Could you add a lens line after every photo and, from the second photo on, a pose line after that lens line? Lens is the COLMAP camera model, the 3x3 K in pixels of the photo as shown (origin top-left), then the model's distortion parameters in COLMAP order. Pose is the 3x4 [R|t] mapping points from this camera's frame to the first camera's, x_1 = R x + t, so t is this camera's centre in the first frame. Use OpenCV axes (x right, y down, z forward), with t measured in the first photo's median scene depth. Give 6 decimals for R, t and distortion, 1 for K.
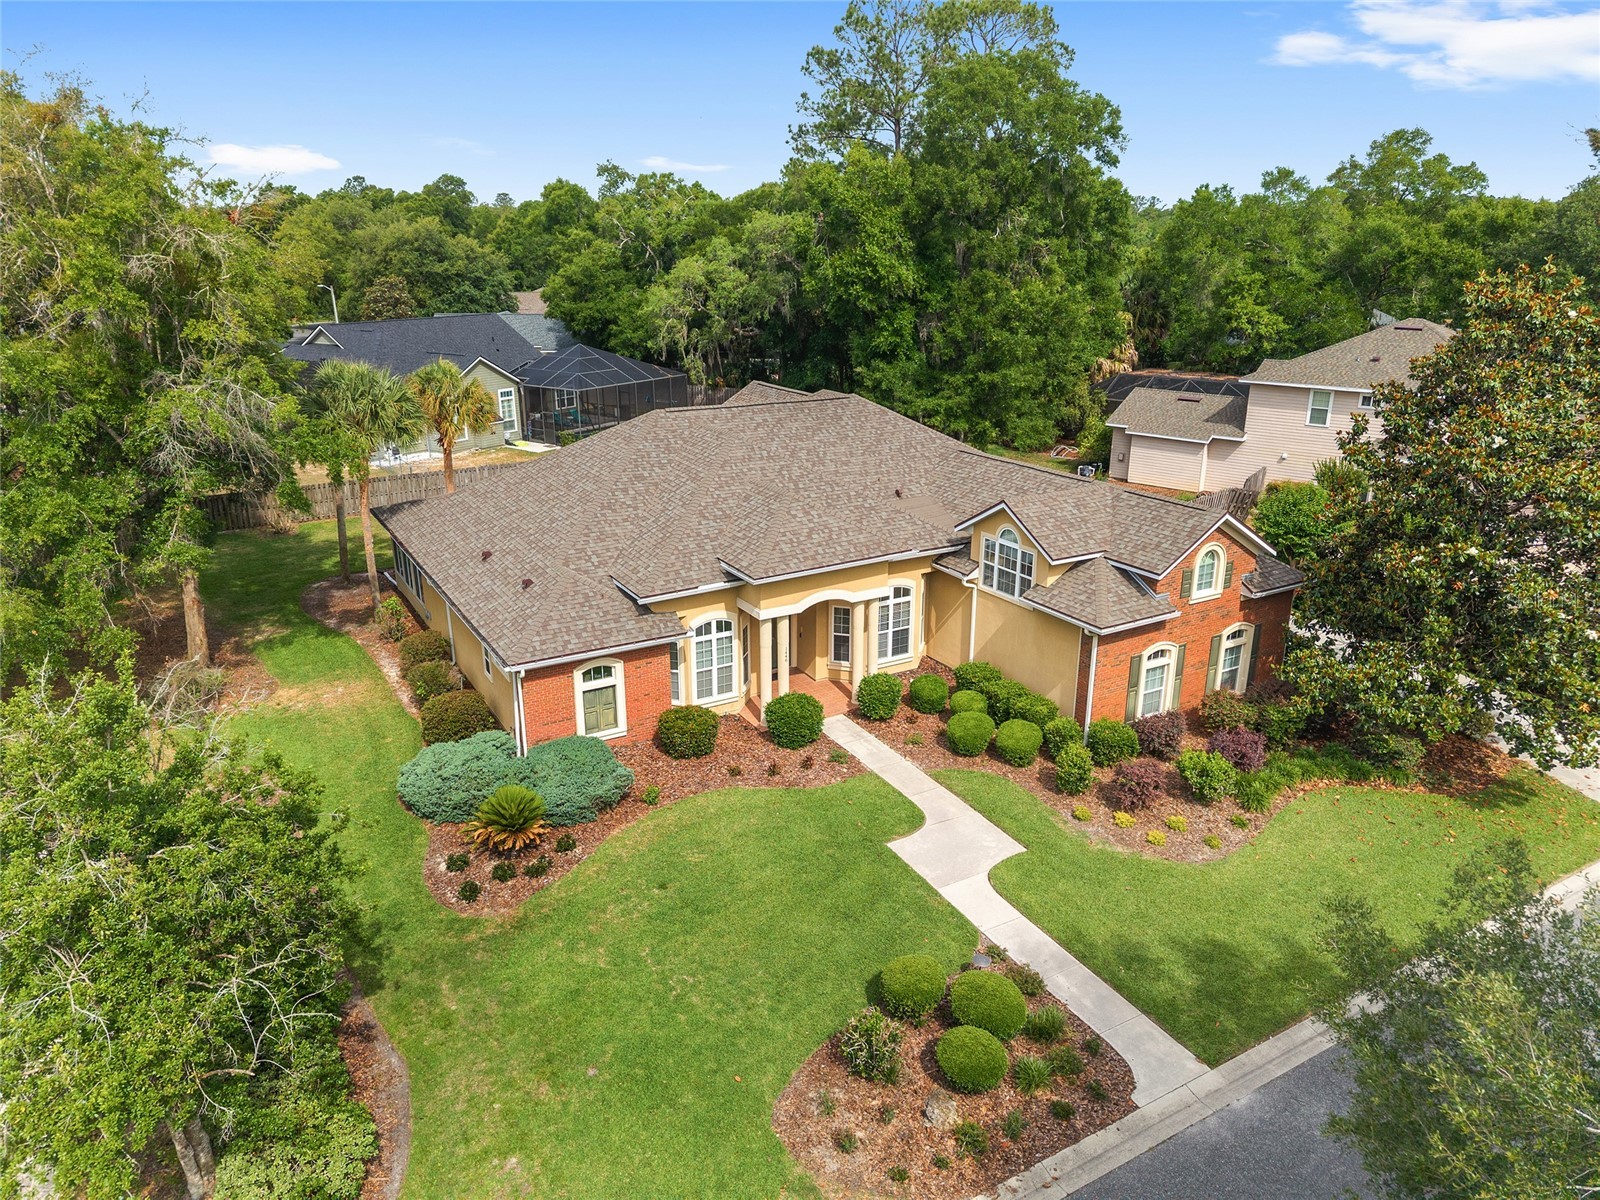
lens RADIAL K [[1053.9, 0, 800.0], [0, 1053.9, 600.0], [0, 0, 1]] dist [0.040634, -0.000223]
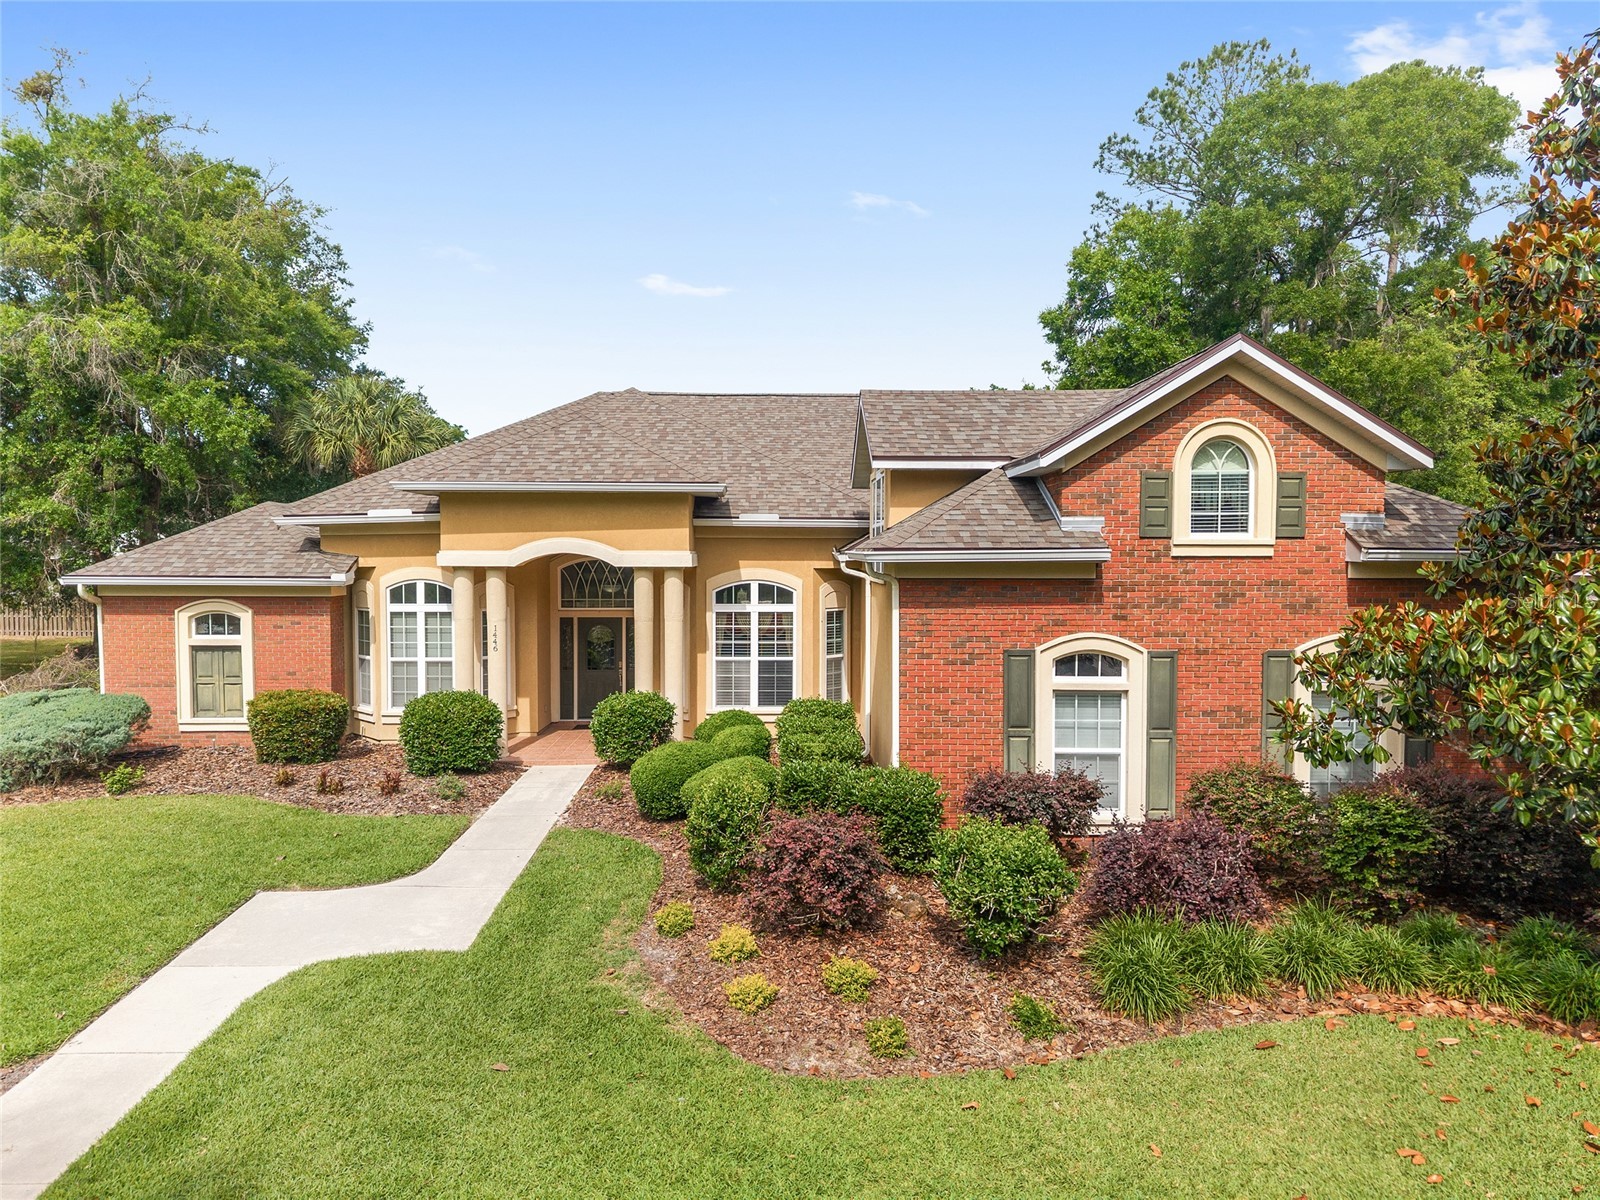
lens RADIAL K [[1053.9, 0, 800.0], [0, 1053.9, 600.0], [0, 0, 1]] dist [0.040634, -0.000223]
pose [[0.869502, 0.017702, -0.493612, 0.453953], [-0.155129, 0.958577, -0.238884, 0.152578], [0.468936, 0.284283, 0.836231, 0.562640]]
